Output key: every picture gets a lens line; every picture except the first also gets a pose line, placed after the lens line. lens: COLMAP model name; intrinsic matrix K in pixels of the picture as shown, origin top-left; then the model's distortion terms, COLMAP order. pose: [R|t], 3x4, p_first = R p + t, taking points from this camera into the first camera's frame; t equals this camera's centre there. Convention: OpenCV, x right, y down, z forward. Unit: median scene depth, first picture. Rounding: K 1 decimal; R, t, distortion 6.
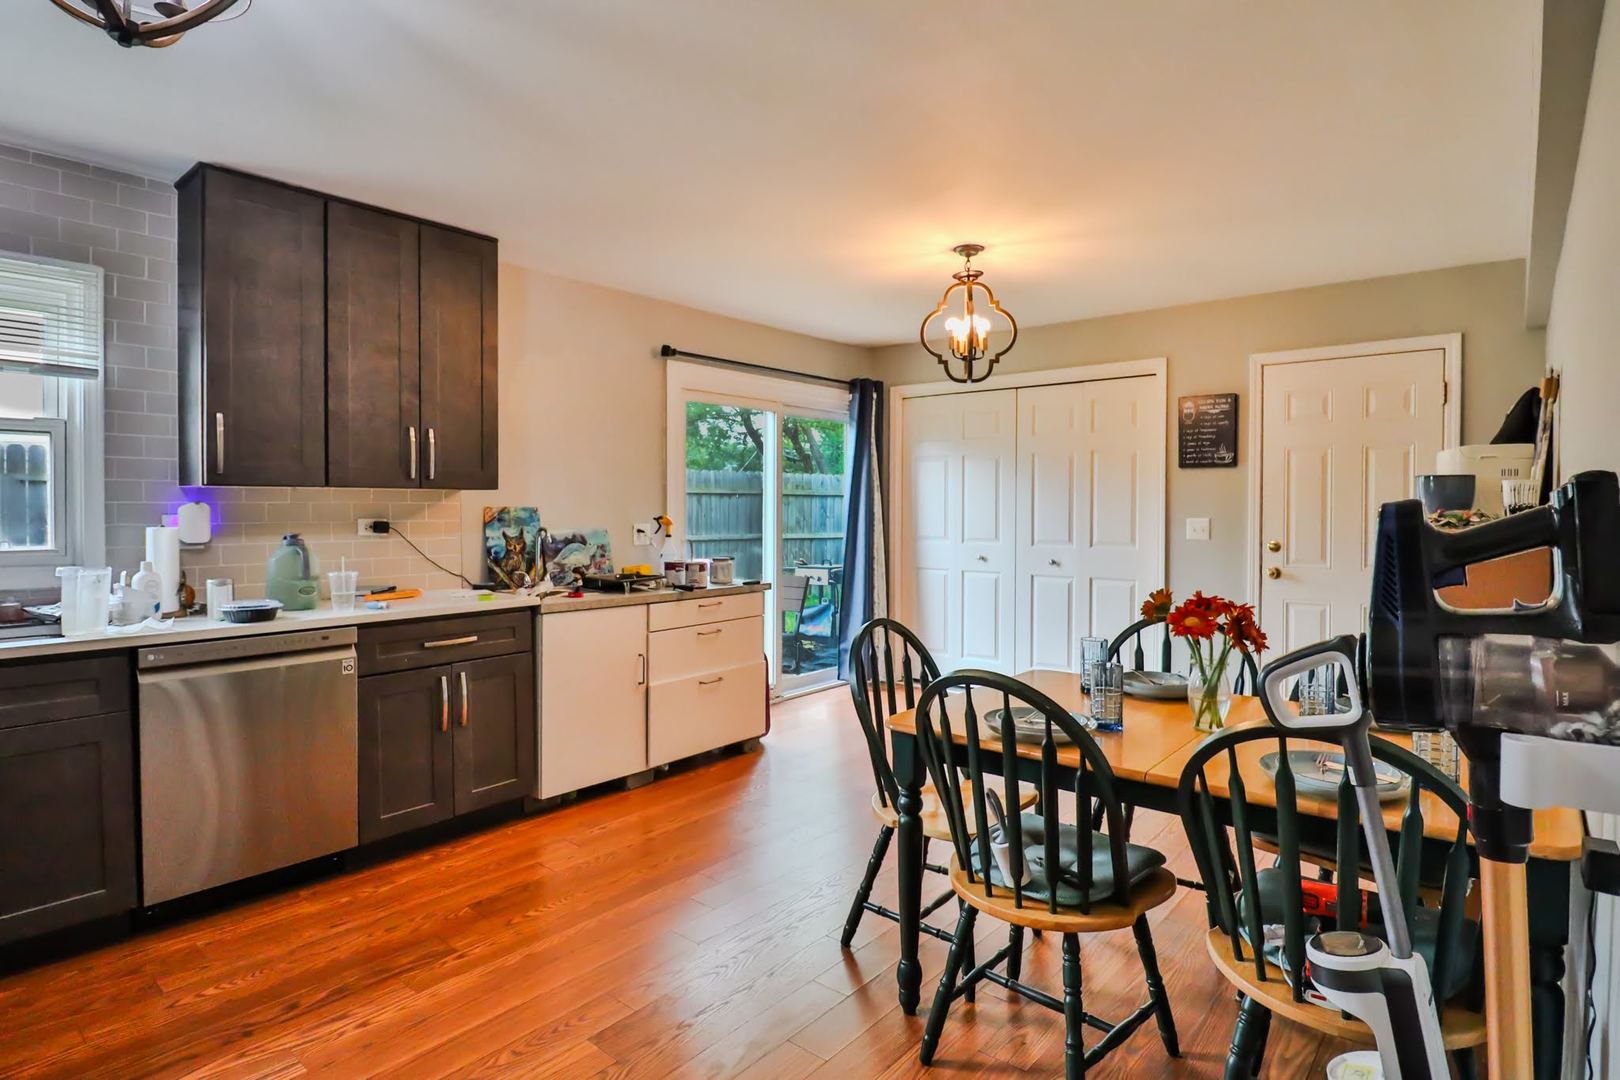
lens RADIAL K [[837.0, 0, 829.1], [0, 837.0, 531.7], [0, 0, 1]] dist [0.010572, -0.019498]
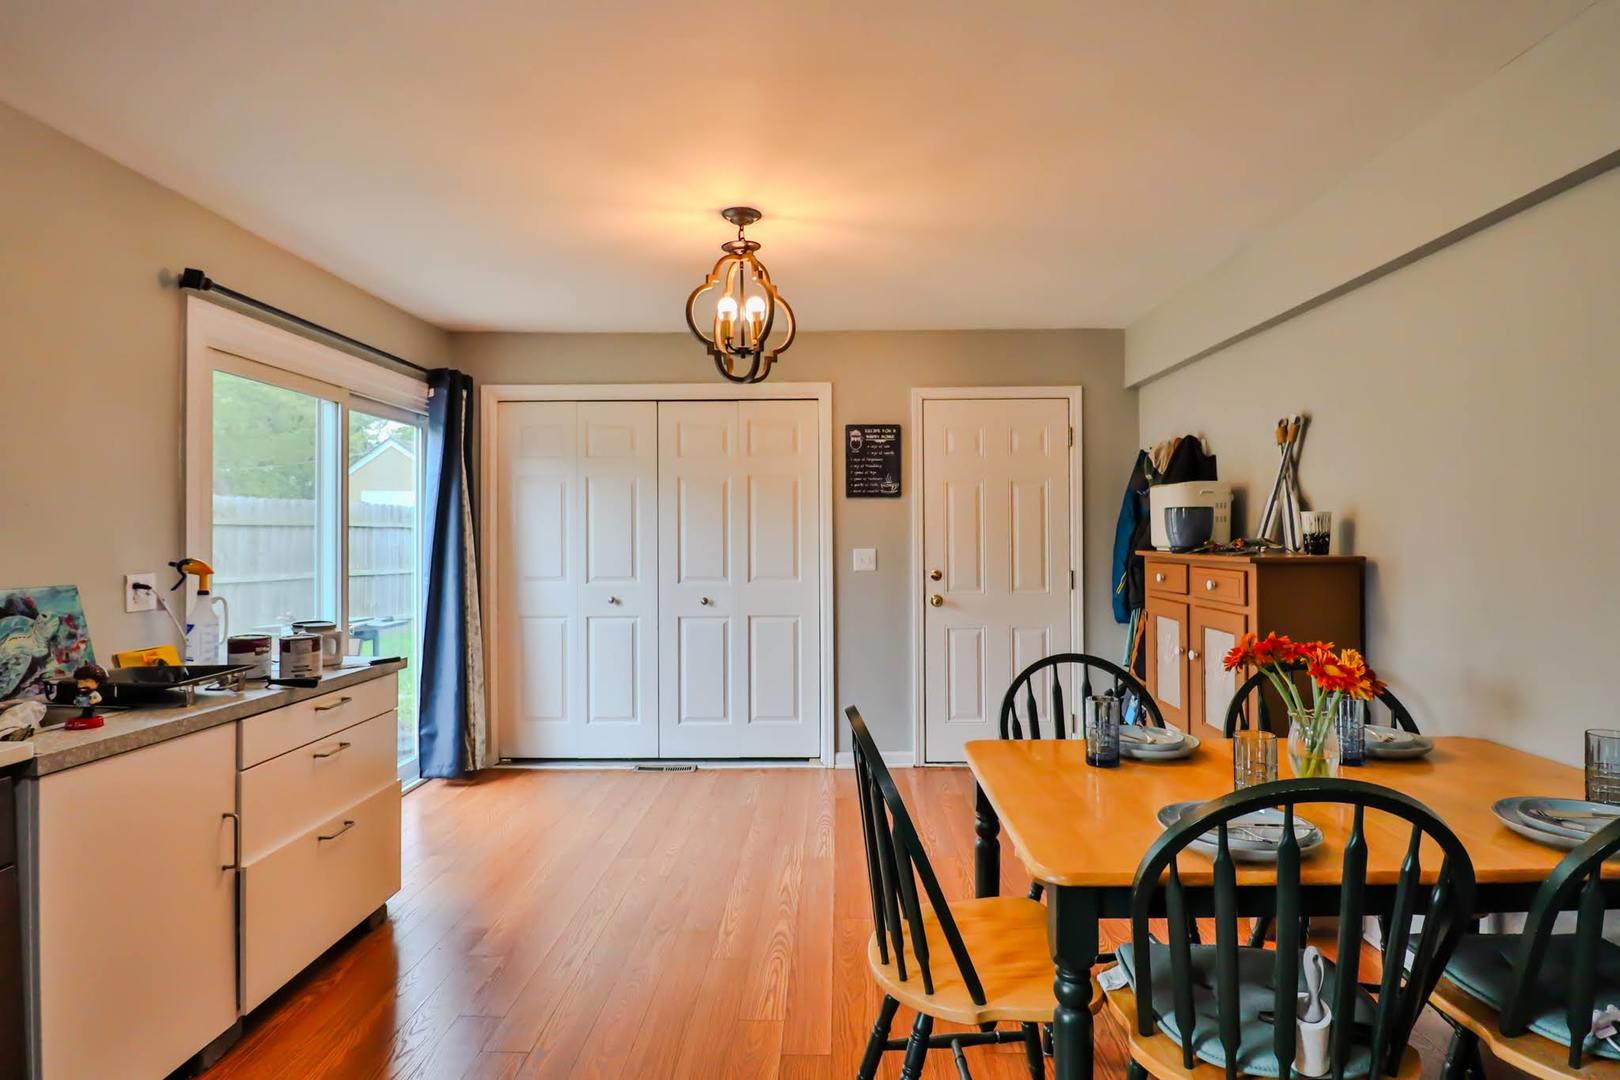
lens RADIAL K [[837.0, 0, 829.1], [0, 837.0, 531.7], [0, 0, 1]] dist [0.010572, -0.019498]
pose [[0.781912, -0.002677, 0.623383, -0.211339], [0.025921, 0.999266, -0.028221, -0.009747], [-0.622850, 0.038225, 0.781407, 0.267346]]
